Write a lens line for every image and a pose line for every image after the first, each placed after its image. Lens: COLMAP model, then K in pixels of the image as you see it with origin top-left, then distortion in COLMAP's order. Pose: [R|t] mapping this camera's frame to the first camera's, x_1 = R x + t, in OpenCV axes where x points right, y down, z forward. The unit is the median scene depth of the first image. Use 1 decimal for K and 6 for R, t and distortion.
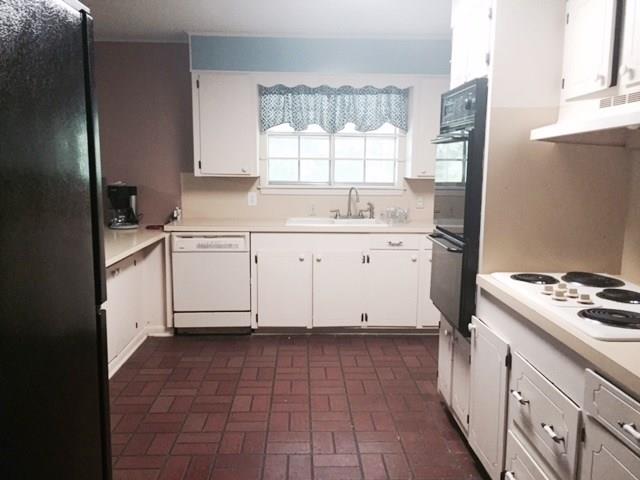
lens RADIAL K [[541.1, 0, 320.0], [0, 541.1, 240.0], [0, 0, 1]] dist [-0.002976, 0.001650]
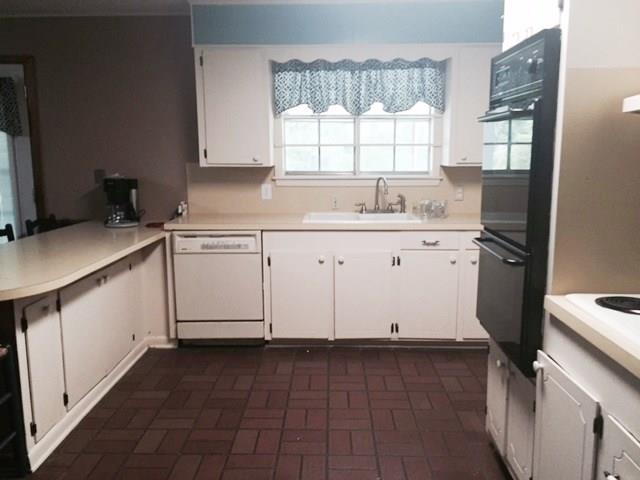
lens RADIAL K [[533.4, 0, 318.2], [0, 533.4, 231.0], [0, 0, 1]] dist [0.005551, -0.007473]
pose [[0.997932, -0.004967, -0.064085, 0.015965], [0.005454, 0.999958, 0.007423, -0.019110], [0.064045, -0.007757, 0.997917, 0.148221]]
